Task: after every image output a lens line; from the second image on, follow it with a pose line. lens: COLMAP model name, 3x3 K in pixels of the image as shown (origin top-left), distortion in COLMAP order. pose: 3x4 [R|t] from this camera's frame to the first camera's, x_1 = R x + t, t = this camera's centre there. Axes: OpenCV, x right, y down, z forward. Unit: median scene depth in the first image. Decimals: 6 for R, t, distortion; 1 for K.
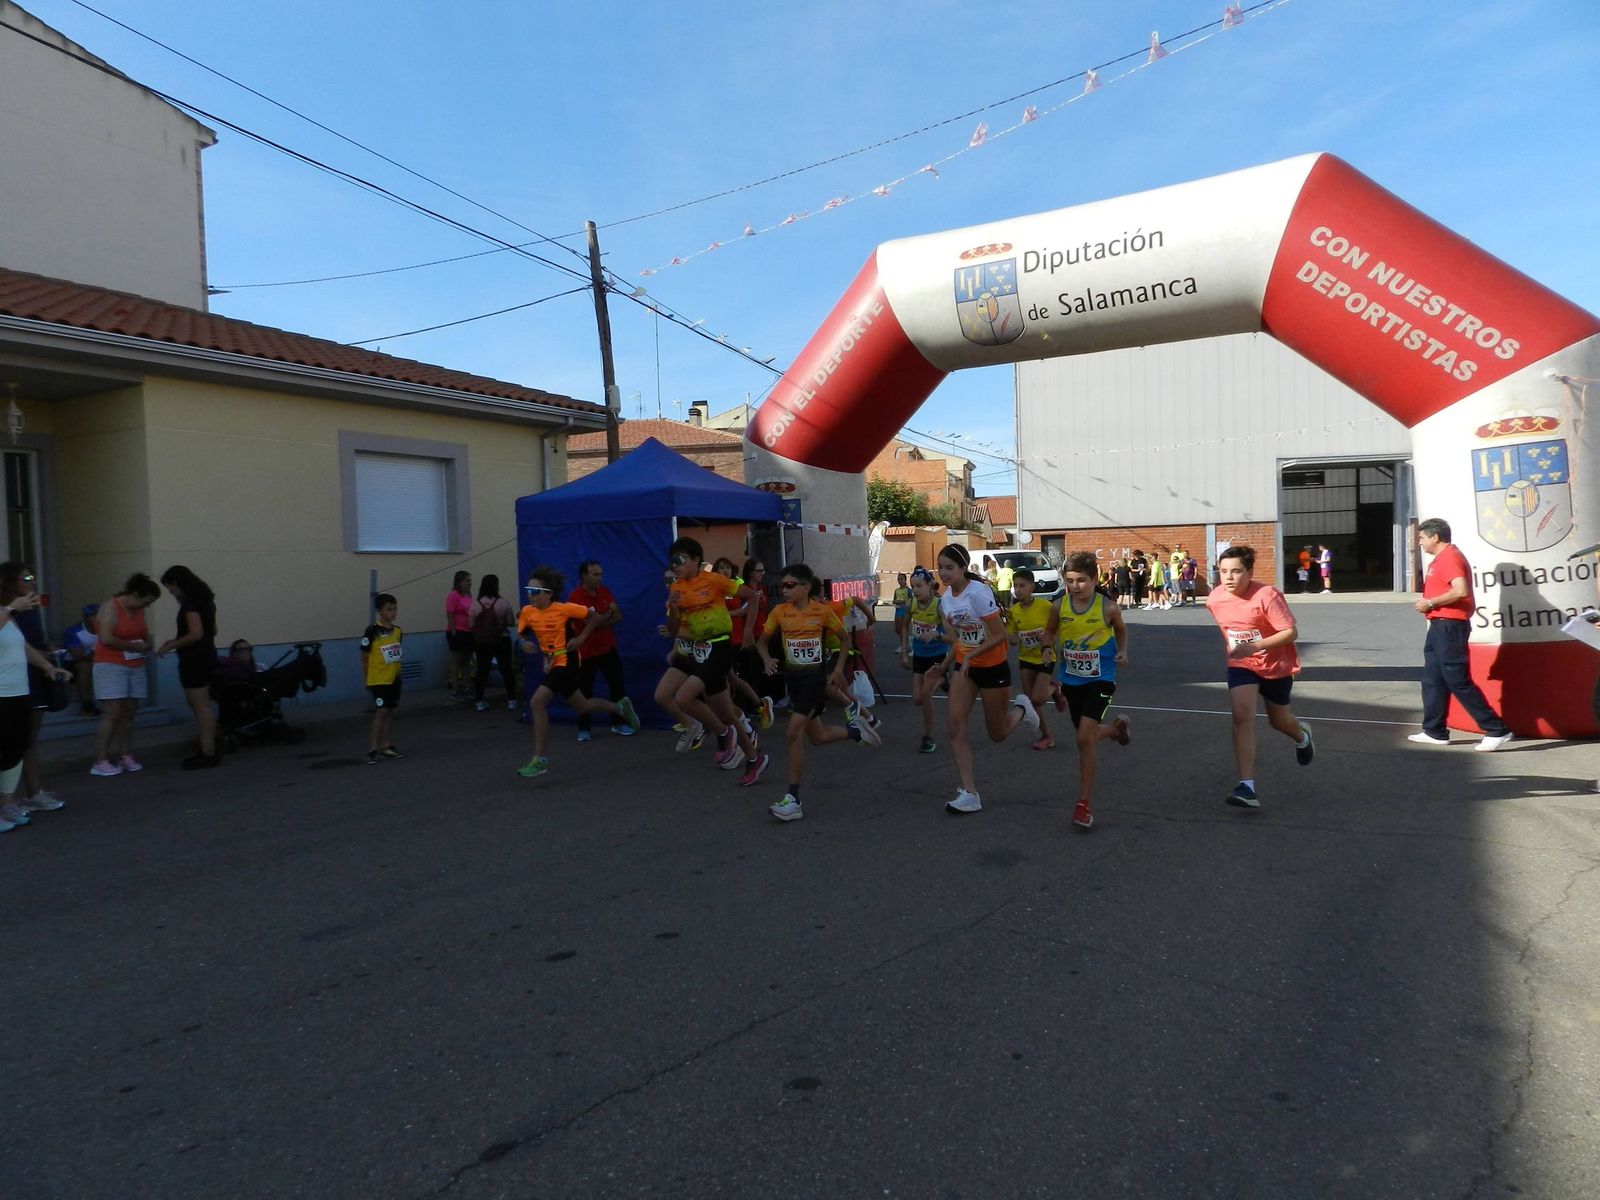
lens RADIAL K [[1072.0, 0, 802.0], [0, 1072.0, 592.8], [0, 0, 1]] dist [0.019301, -0.008737]
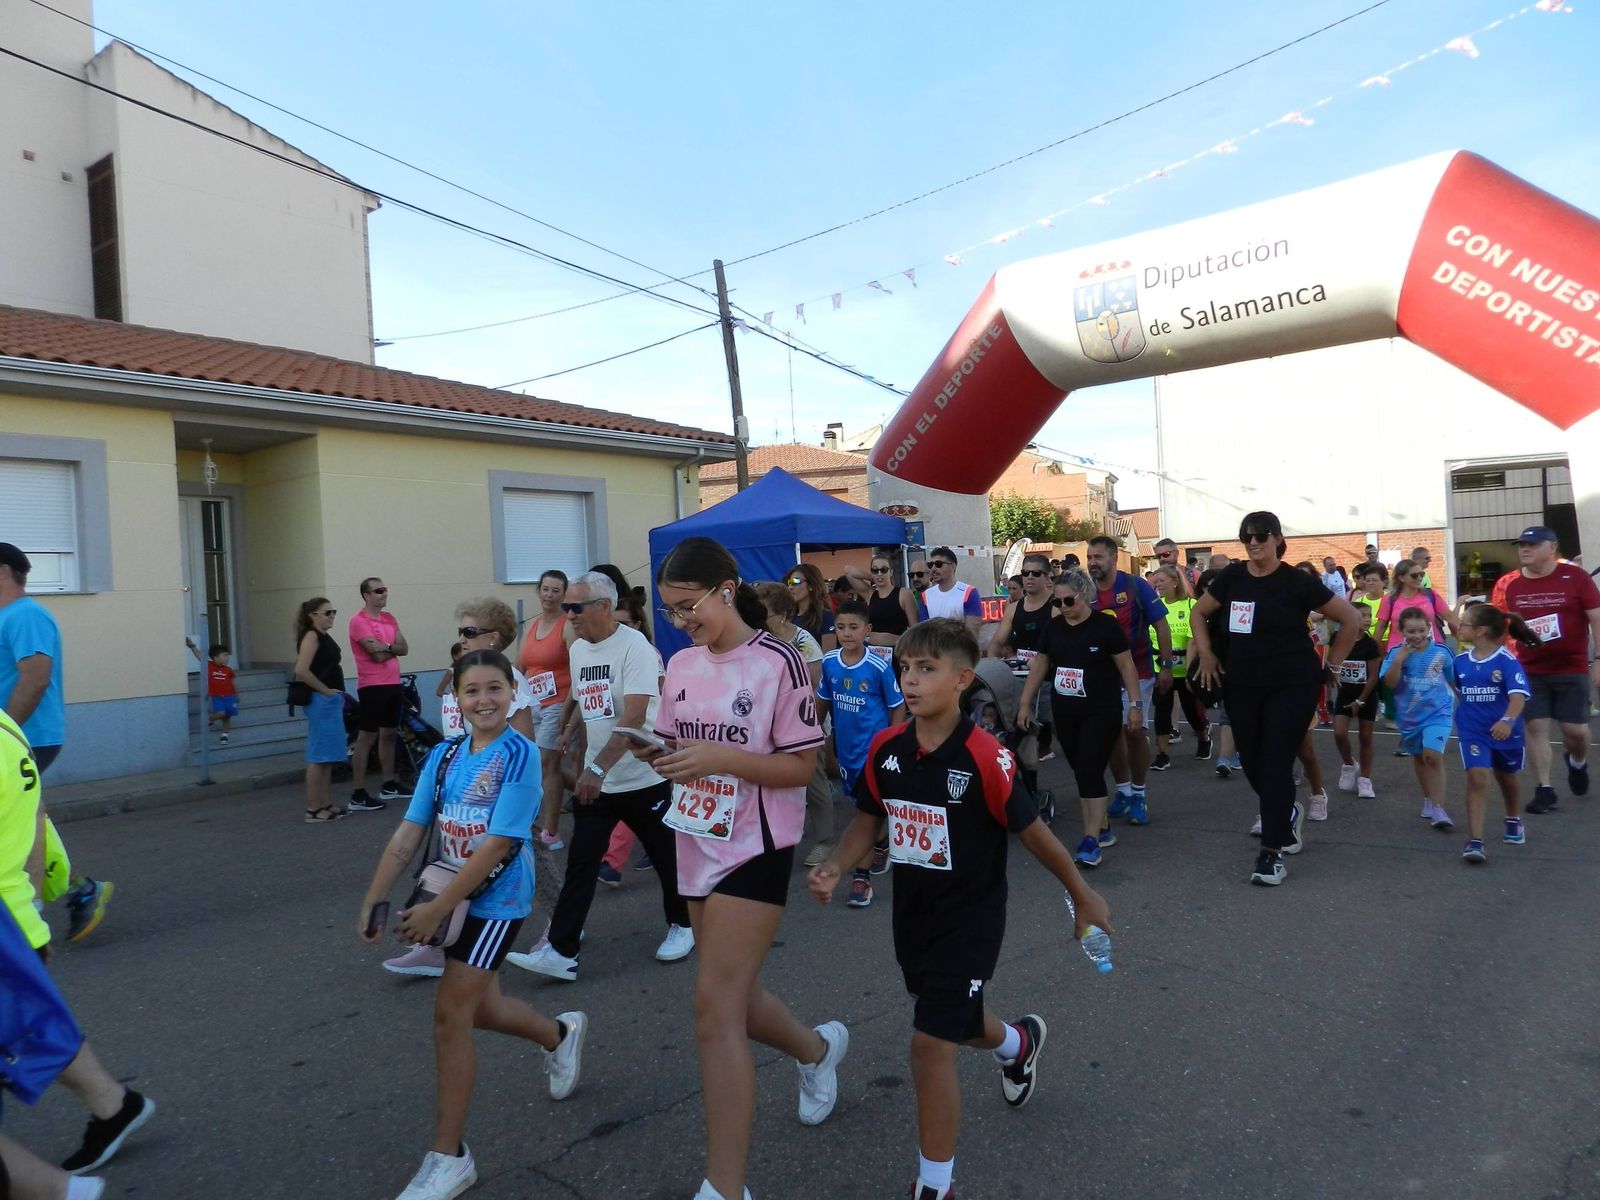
lens RADIAL K [[1072.0, 0, 803.6], [0, 1072.0, 600.8], [0, 0, 1]] dist [0.019301, -0.008737]
pose [[0.991448, -0.018949, -0.129120, 0.022675], [0.017514, 0.999772, -0.012244, -0.003236], [0.129322, 0.009877, 0.991553, -0.025053]]
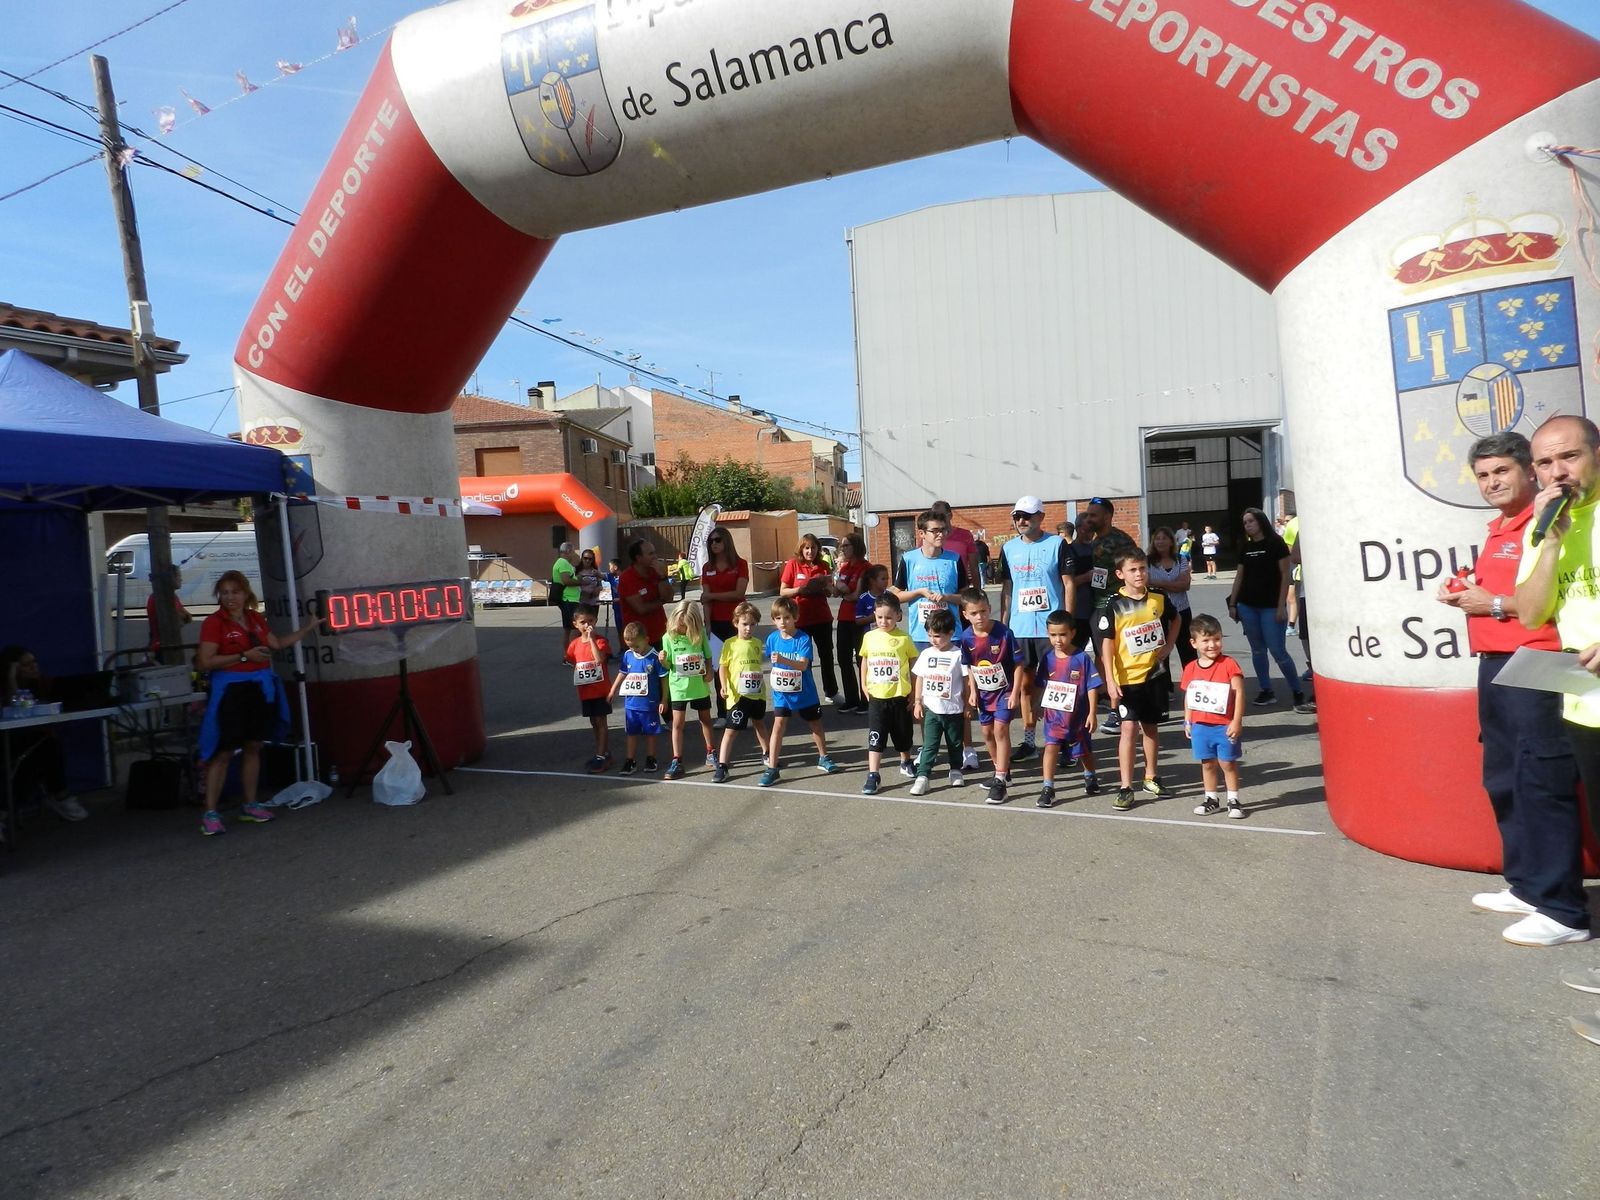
lens RADIAL K [[1072.0, 0, 799.9], [0, 1072.0, 595.6], [0, 0, 1]] dist [0.019301, -0.008737]
pose [[0.995277, -0.029422, 0.092505, 0.283627], [0.028249, 0.999503, 0.013969, -0.013085], [-0.092870, -0.011290, 0.995614, 0.500502]]
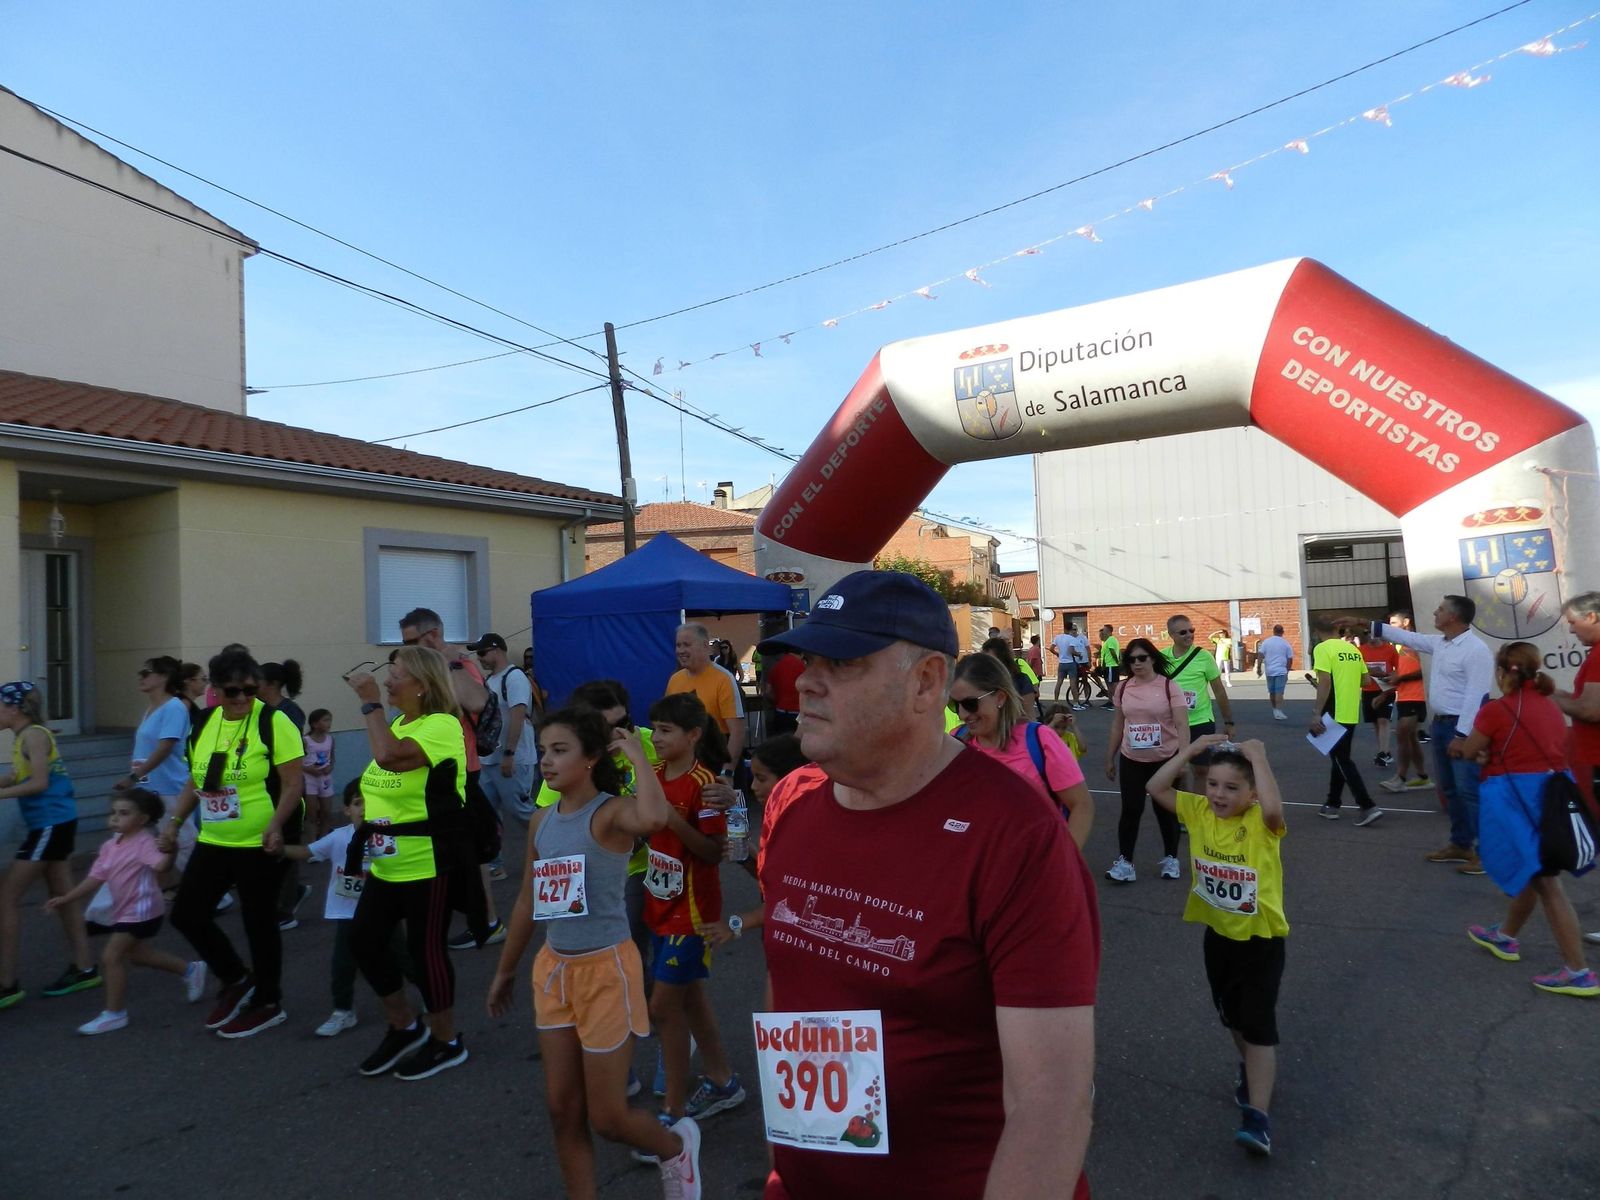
lens RADIAL K [[1072.0, 0, 802.1], [0, 1072.0, 600.8], [0, 0, 1]] dist [0.019301, -0.008737]
pose [[0.999592, -0.010659, -0.026487, 0.026770], [0.008950, 0.997920, -0.063836, -0.014715], [0.027113, 0.063573, 0.997609, -0.027312]]
